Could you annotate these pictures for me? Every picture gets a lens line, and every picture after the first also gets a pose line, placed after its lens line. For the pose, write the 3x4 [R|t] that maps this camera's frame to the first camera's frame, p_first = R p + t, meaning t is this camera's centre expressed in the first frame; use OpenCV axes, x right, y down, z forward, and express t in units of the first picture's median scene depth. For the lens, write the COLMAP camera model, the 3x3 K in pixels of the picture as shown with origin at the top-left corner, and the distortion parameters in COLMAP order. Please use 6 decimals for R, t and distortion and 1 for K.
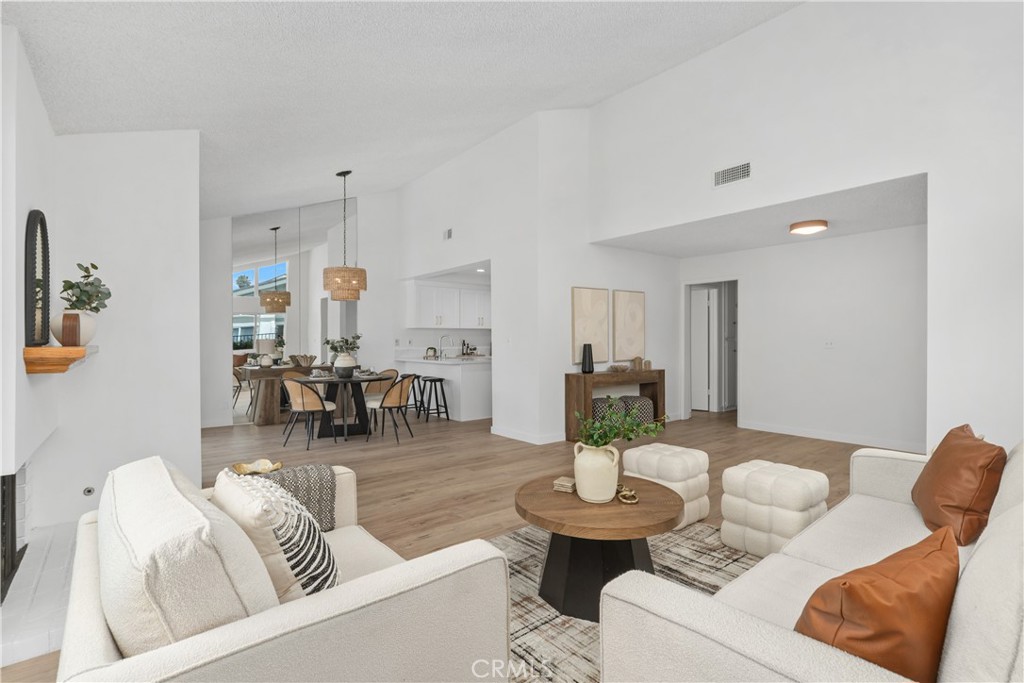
lens RADIAL K [[468.0, 0, 512.4], [0, 468.0, 338.7], [0, 0, 1]] dist [-0.003213, -0.000111]
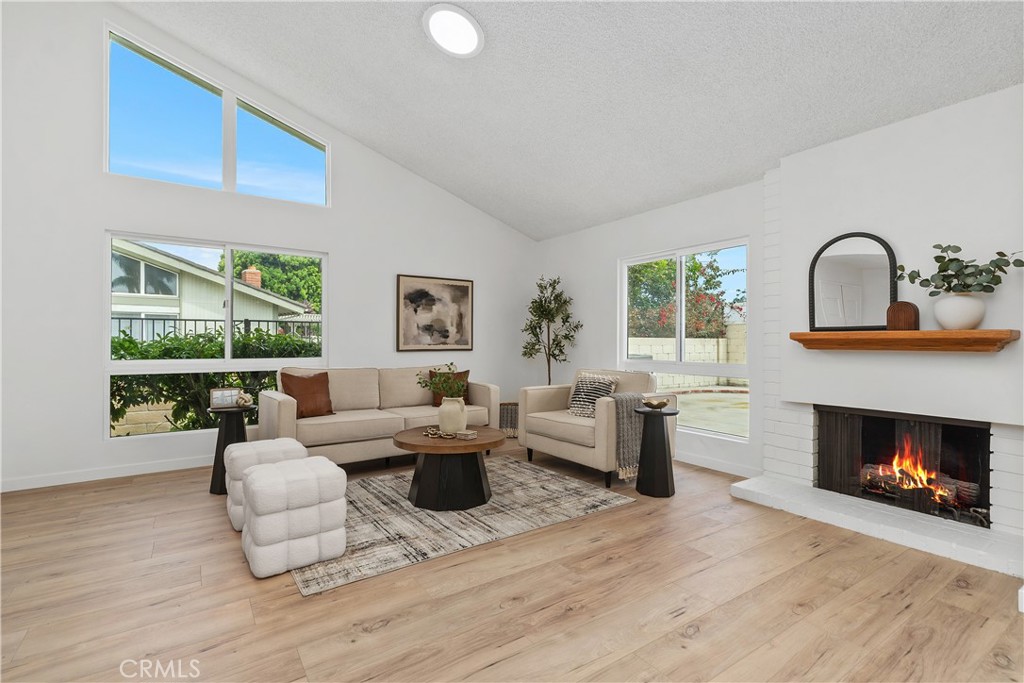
lens RADIAL K [[478.3, 0, 500.4], [0, 478.3, 341.0], [0, 0, 1]] dist [0.009884, -0.000862]
pose [[-0.995071, 0.000850, 0.099160, -0.078075], [0.001015, 0.999998, 0.001613, 0.025601], [-0.099158, 0.001706, -0.995070, 1.561768]]
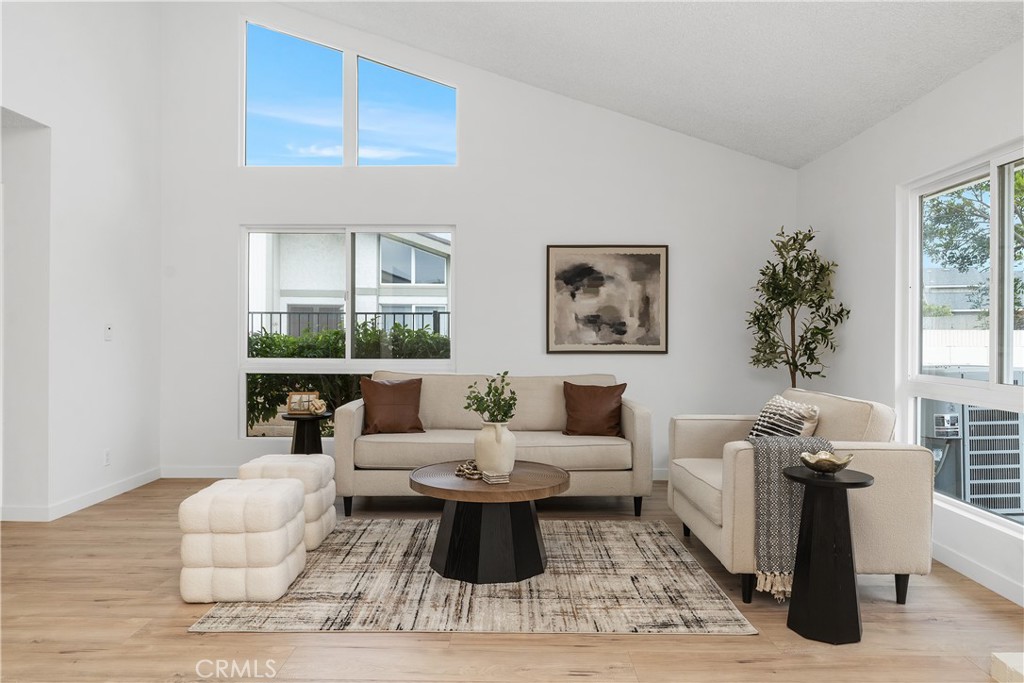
lens RADIAL K [[683.8, 0, 497.9], [0, 683.8, 340.5], [0, 0, 1]] dist [-0.004803, -0.000144]
pose [[-0.756819, -0.004746, 0.653607, -0.510306], [-0.000187, 0.999975, 0.007044, 0.021250], [-0.653624, 0.005209, -0.756801, 1.336175]]
